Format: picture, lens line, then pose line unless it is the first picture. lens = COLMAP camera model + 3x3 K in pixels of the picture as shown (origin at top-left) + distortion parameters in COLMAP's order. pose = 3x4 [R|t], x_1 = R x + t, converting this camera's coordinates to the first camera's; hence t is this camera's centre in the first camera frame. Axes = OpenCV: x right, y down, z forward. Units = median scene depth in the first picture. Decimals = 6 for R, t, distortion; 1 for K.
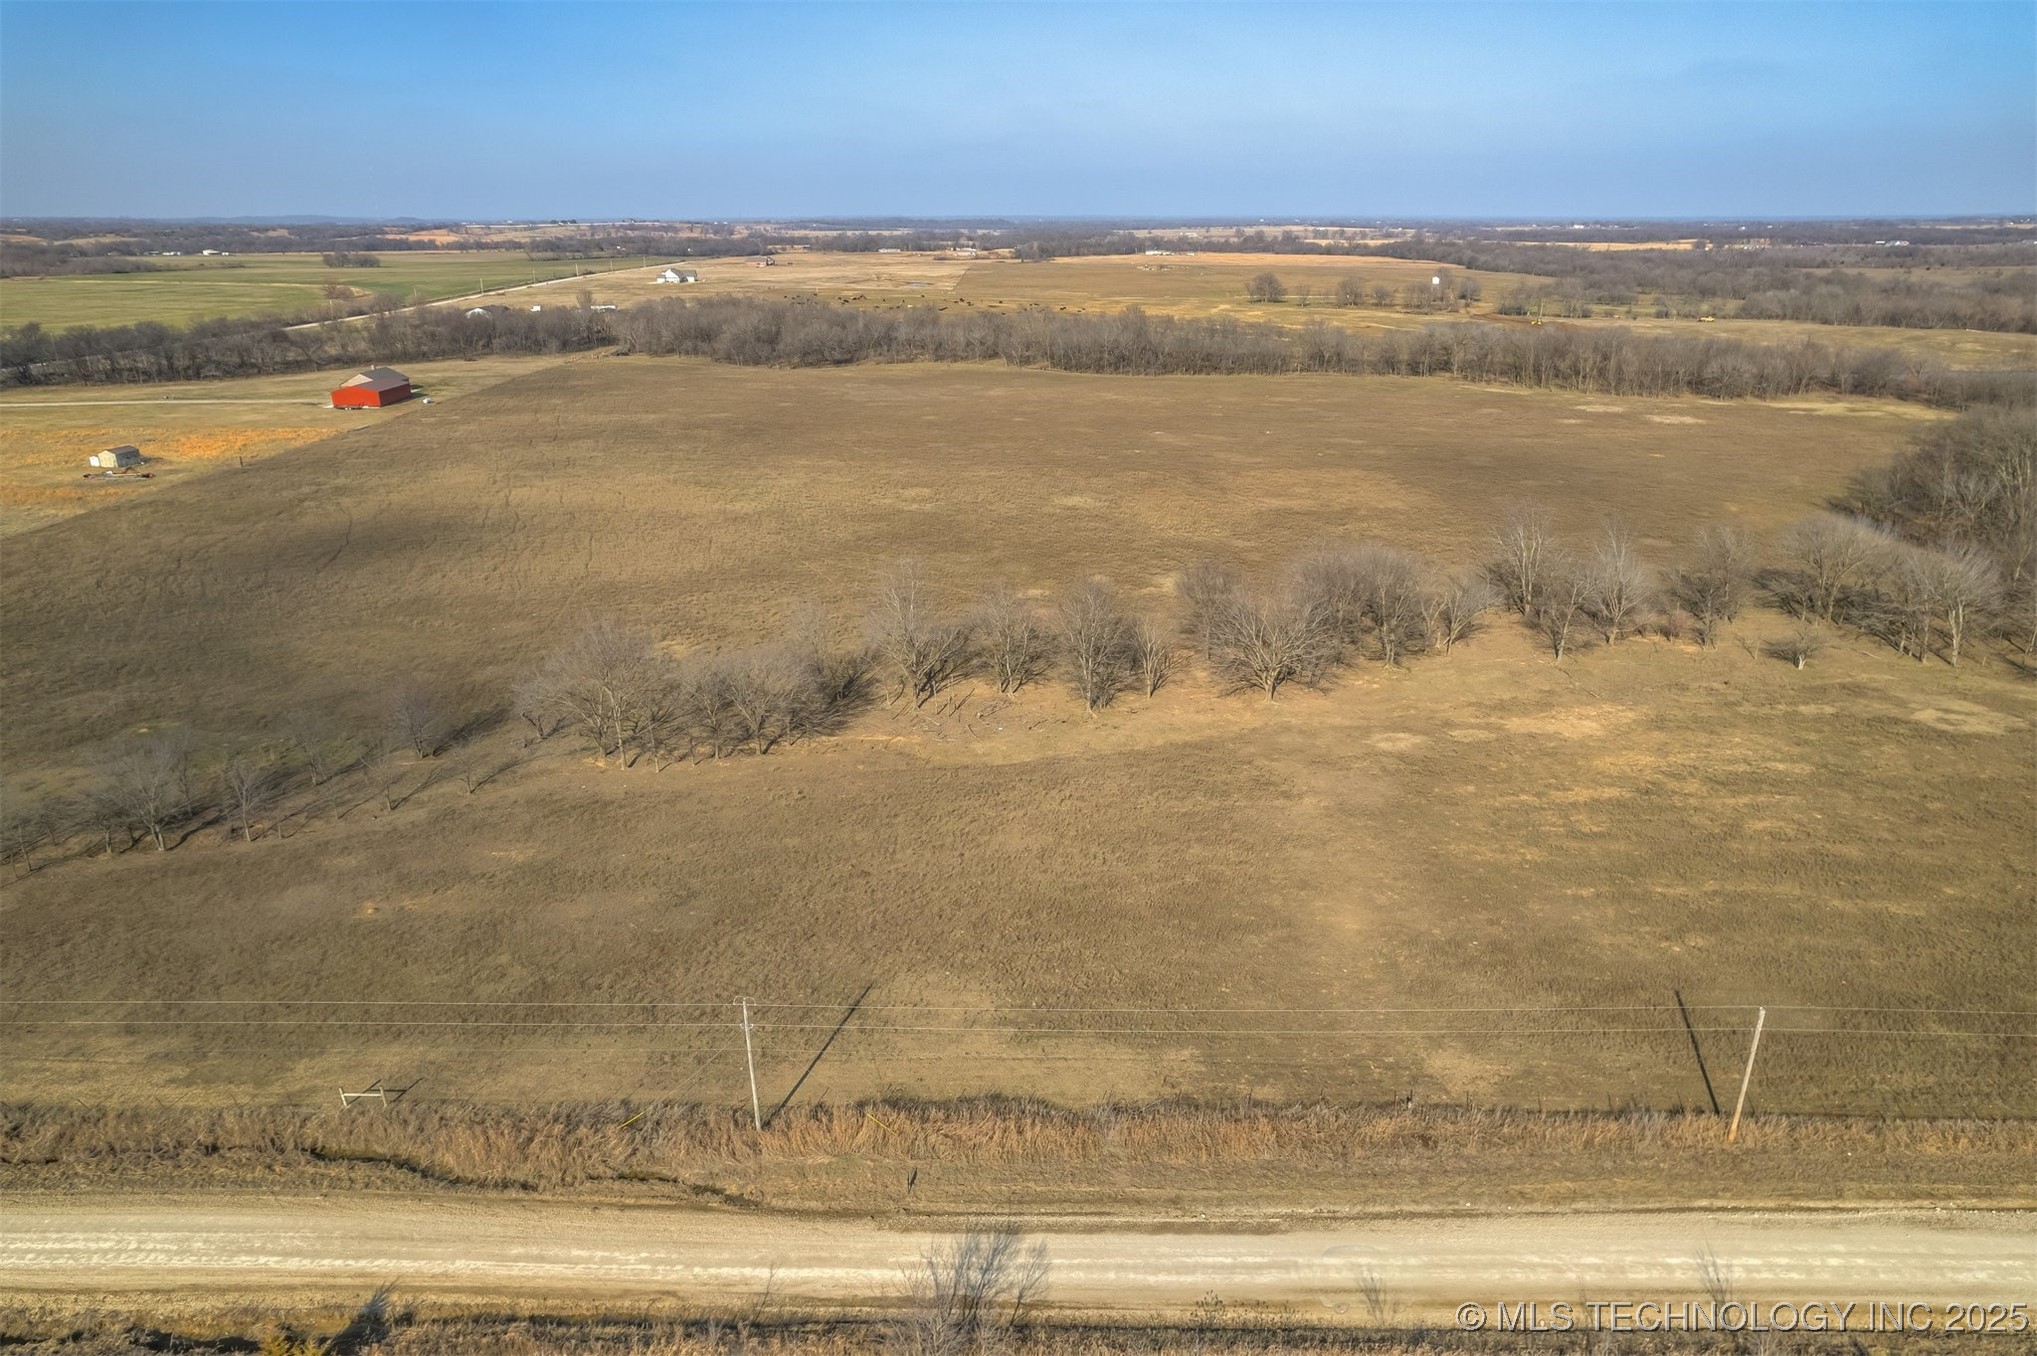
lens RADIAL K [[1298.6, 0, 1024.5], [0, 1298.6, 685.8], [0, 0, 1]] dist [-0.061650, 0.067483]
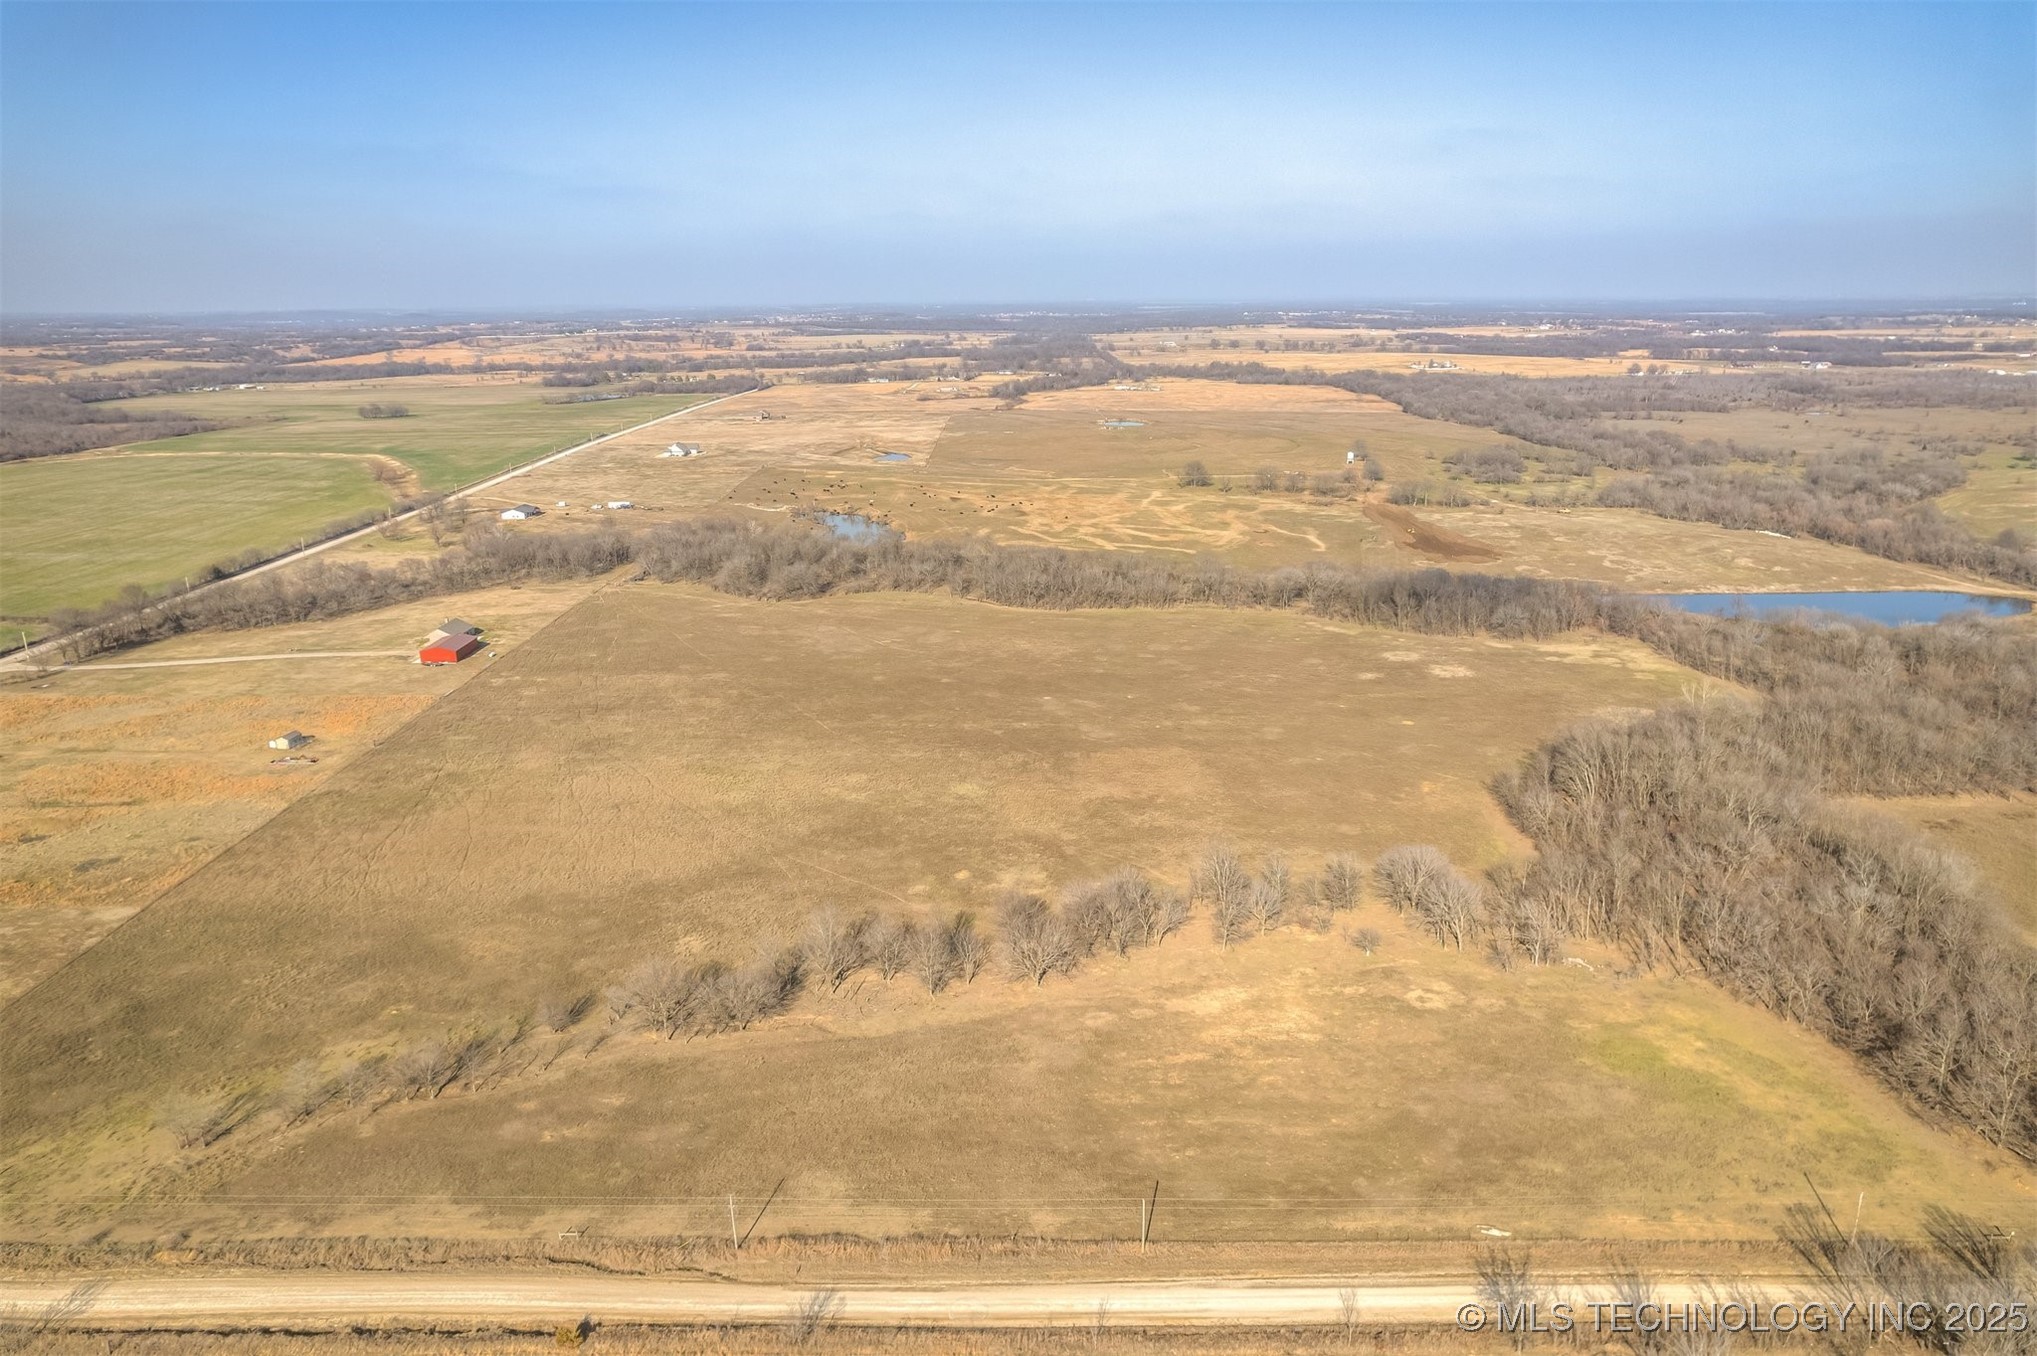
lens RADIAL K [[1298.6, 0, 1022.7], [0, 1298.6, 694.4], [0, 0, 1]] dist [-0.061650, 0.067483]
pose [[0.999984, -0.005635, 0.000645, 0.169421], [0.005660, 0.998706, -0.050533, -0.287448], [-0.000359, 0.050536, 0.998722, -0.736943]]
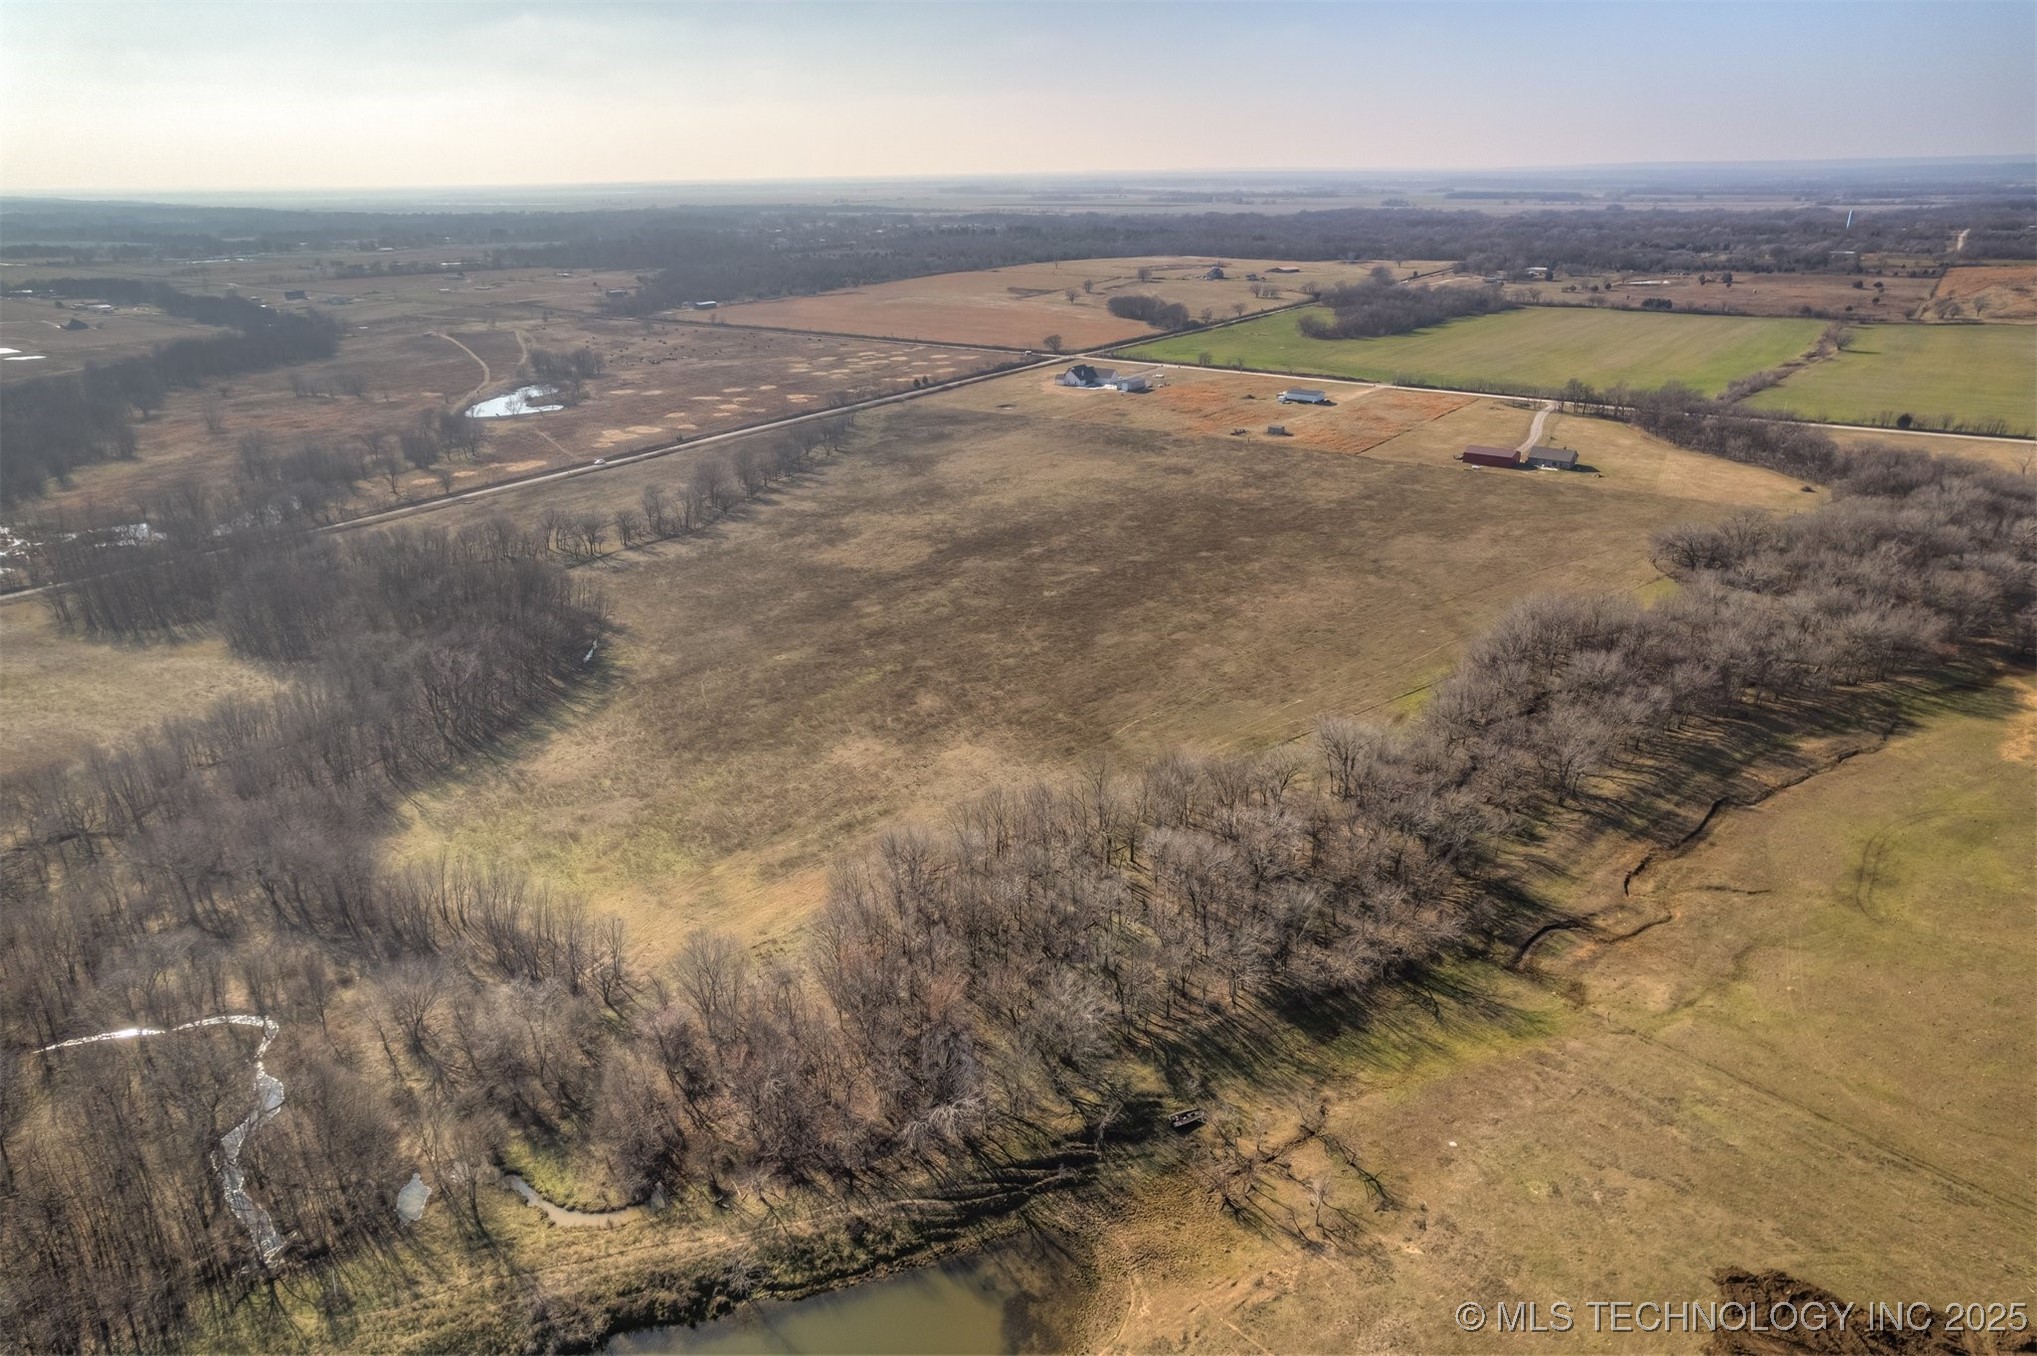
lens RADIAL K [[1298.6, 0, 1011.0], [0, 1298.6, 680.4], [0, 0, 1]] dist [-0.061650, 0.067483]
pose [[-0.595241, 0.307727, -0.742288, 2.507613], [-0.261743, 0.799131, 0.541184, -1.715560], [0.759723, 0.516424, -0.395131, 3.290150]]
